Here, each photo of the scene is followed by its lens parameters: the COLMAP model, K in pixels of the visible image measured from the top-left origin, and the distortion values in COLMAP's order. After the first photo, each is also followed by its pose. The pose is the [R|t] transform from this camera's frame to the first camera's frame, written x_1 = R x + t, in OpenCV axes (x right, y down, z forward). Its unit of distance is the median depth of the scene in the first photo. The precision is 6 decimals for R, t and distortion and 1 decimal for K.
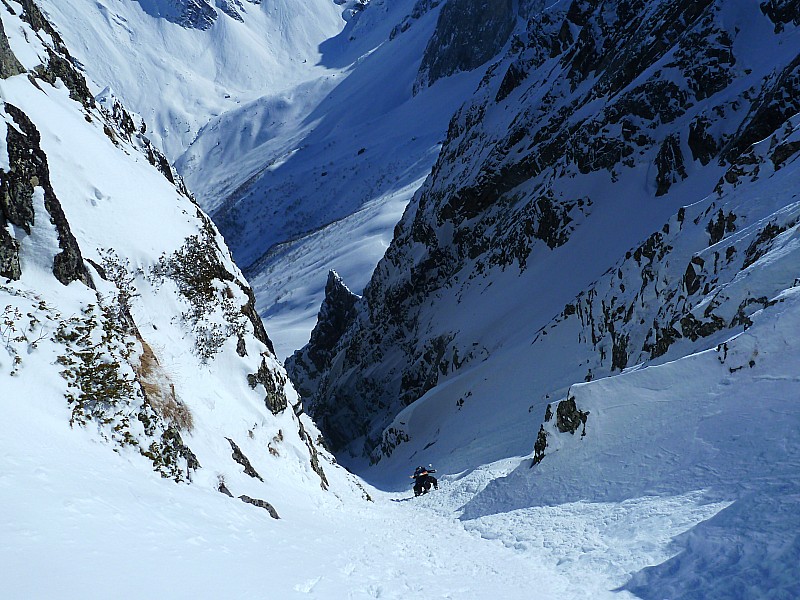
lens RADIAL K [[598.0, 0, 400.2], [0, 598.0, 300.1], [0, 0, 1]] dist [-0.026094, -0.008599]
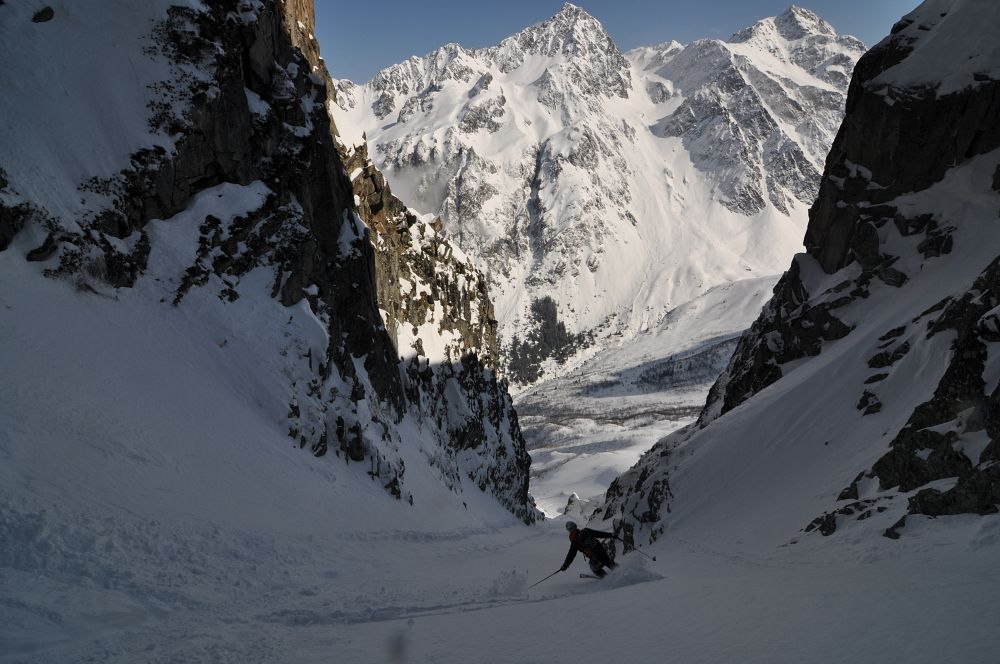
lens RADIAL K [[474.0, 0, 496.1], [0, 474.0, 330.7], [0, 0, 1]] dist [-0.008054, -0.007633]
pose [[0.707154, 0.277534, -0.650314, -0.210942], [-0.436855, 0.894689, -0.093213, 0.210437], [0.555960, 0.350009, 0.753925, 1.057823]]
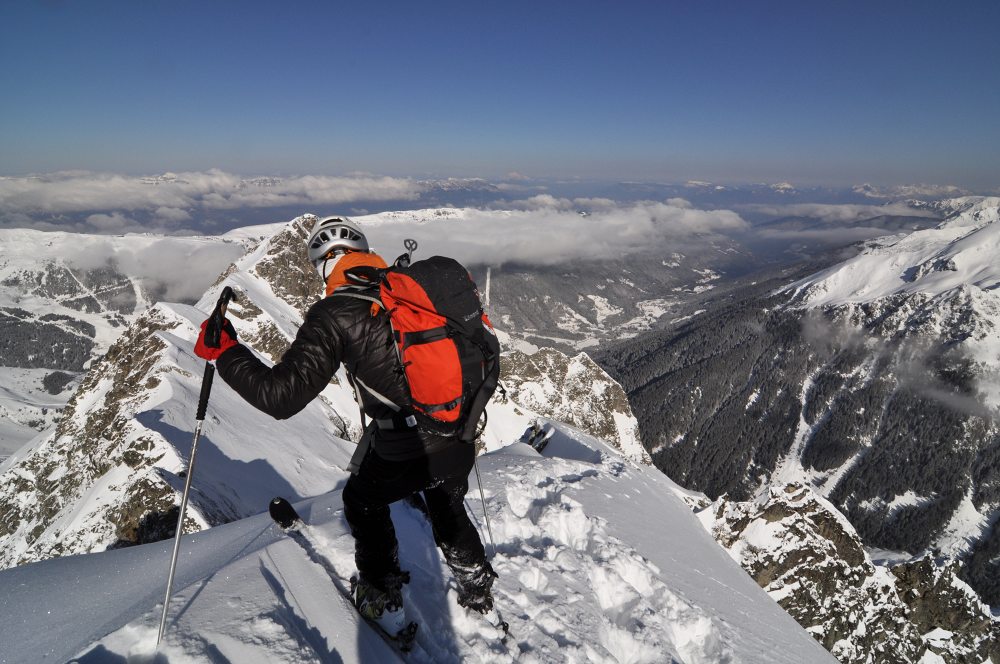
lens RADIAL K [[474.0, 0, 499.9], [0, 474.0, 335.4], [0, 0, 1]] dist [-0.008054, -0.007633]
pose [[-0.467019, 0.289222, -0.835610, 0.171011], [-0.530947, 0.663955, 0.526553, -0.105438], [0.707098, 0.689575, -0.156518, -0.069336]]
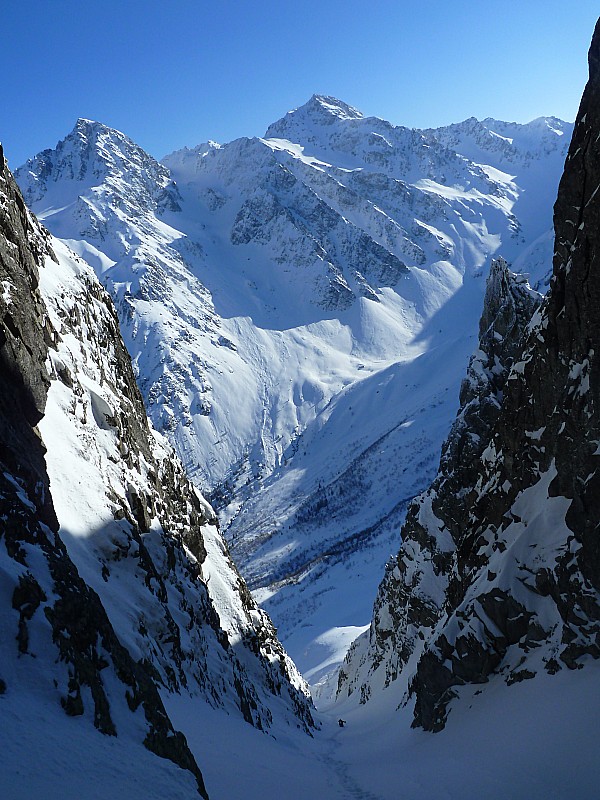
lens RADIAL K [[598.0, 0, 297.5], [0, 598.0, 392.4], [0, 0, 1]] dist [-0.026094, -0.008599]
pose [[0.925682, -0.046724, -0.375406, -0.091662], [-0.078416, 0.947092, -0.311237, 0.153808], [0.370086, 0.317544, 0.873042, 0.636816]]
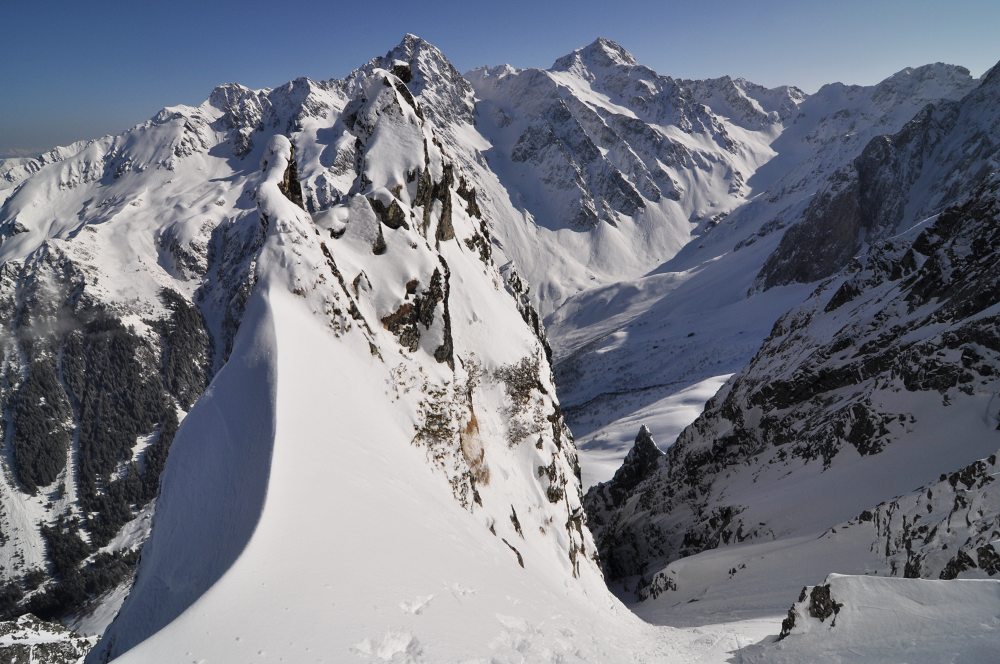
lens RADIAL K [[474.0, 0, 498.1], [0, 474.0, 333.2], [0, 0, 1]] dist [-0.008054, -0.007633]
pose [[0.886220, 0.171459, -0.430368, 0.002521], [-0.260752, 0.952475, -0.157477, 0.001089], [0.382914, 0.251778, 0.888811, -0.002316]]
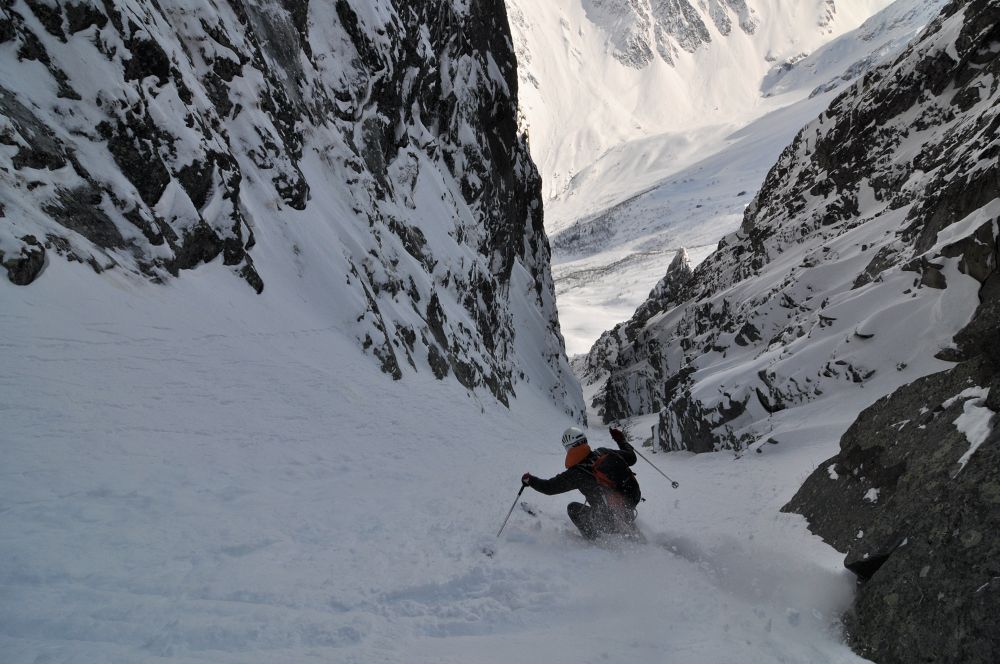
lens RADIAL K [[474.0, 0, 499.3], [0, 474.0, 332.9], [0, 0, 1]] dist [-0.008054, -0.007633]
pose [[0.848168, 0.336788, -0.408883, -0.014806], [-0.311730, 0.941404, 0.128775, 0.064285], [0.428294, 0.018238, 0.903455, 0.239027]]
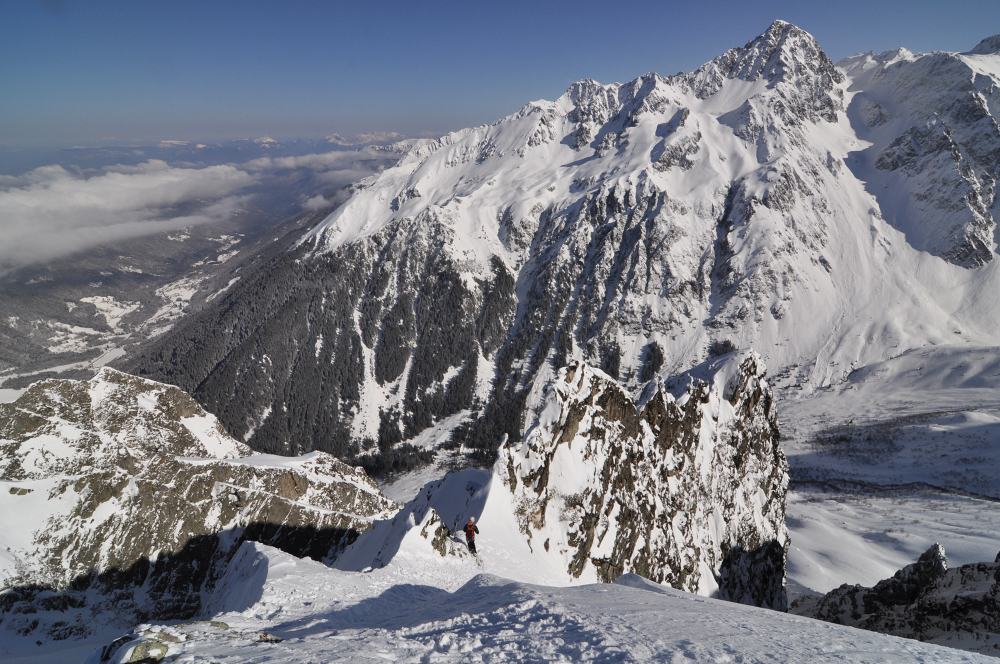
lens RADIAL K [[474.0, 0, 504.2], [0, 474.0, 336.1], [0, 0, 1]] dist [-0.008054, -0.007633]
pose [[0.453582, 0.361488, -0.814610, 0.054698], [-0.520801, 0.849246, 0.086872, -0.034396], [0.723208, 0.384846, 0.573466, -0.053187]]
